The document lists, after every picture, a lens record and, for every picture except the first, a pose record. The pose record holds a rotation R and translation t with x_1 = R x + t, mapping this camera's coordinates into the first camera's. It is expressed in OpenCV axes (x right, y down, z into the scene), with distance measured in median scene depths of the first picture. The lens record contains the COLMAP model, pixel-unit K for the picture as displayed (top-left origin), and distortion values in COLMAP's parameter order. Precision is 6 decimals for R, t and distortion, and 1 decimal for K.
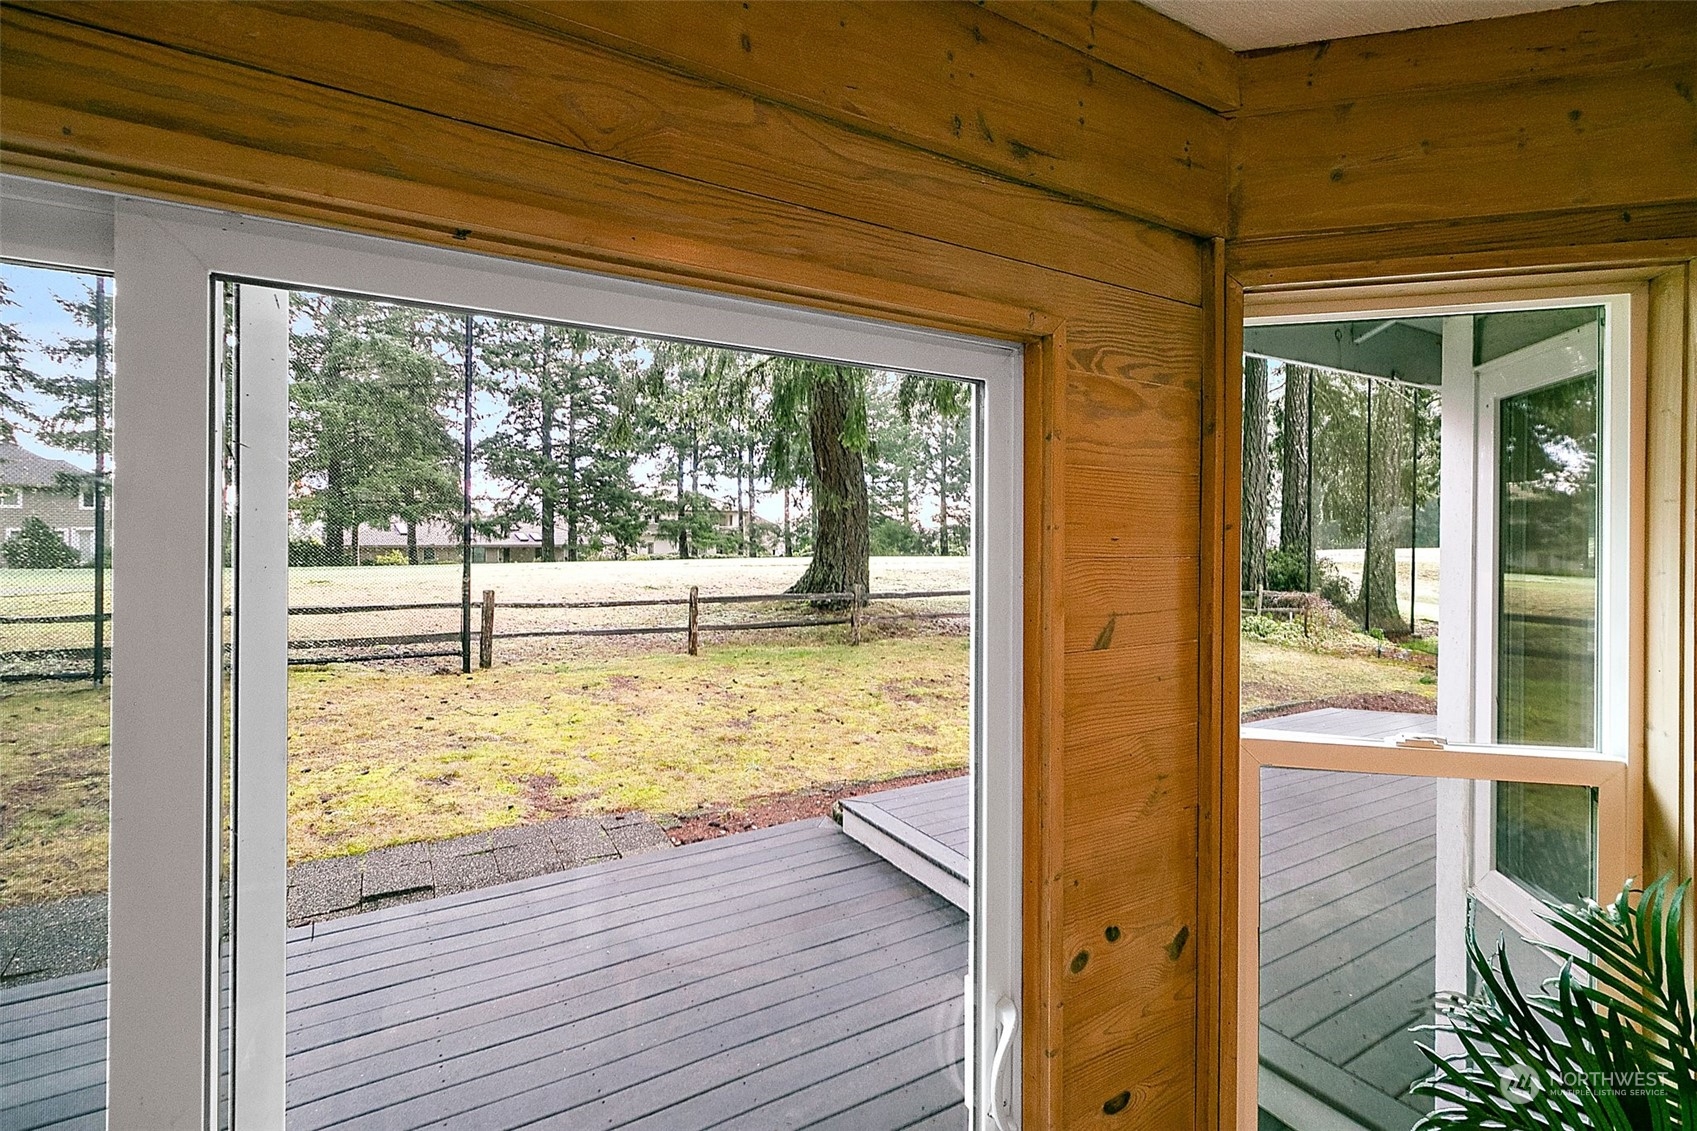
lens RADIAL K [[785.3, 0, 846.3], [0, 785.3, 537.9], [0, 0, 1]] dist [0.000348, -0.000601]
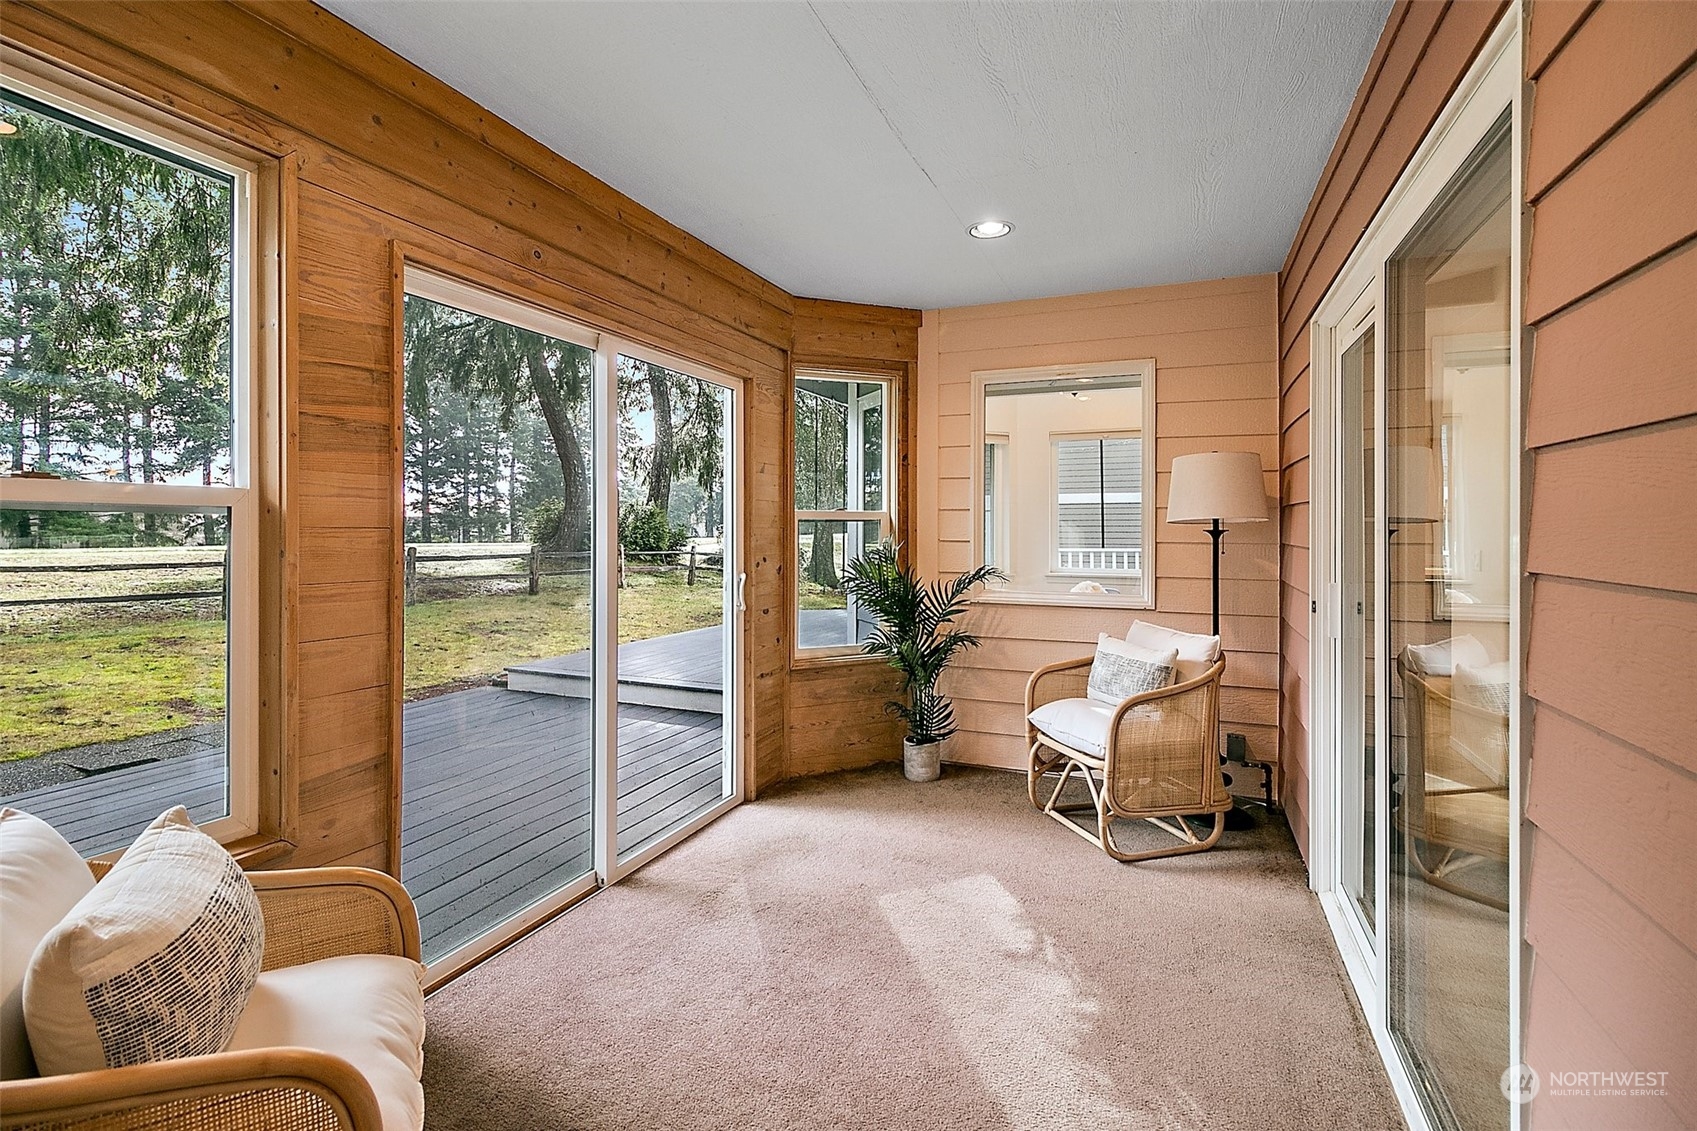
lens RADIAL K [[785.3, 0, 846.3], [0, 785.3, 537.9], [0, 0, 1]] dist [0.000348, -0.000601]
pose [[0.809445, -0.009885, 0.587113, -0.901432], [0.004307, 0.999931, 0.010898, 0.254877], [-0.587180, -0.006293, 0.809432, -1.280526]]
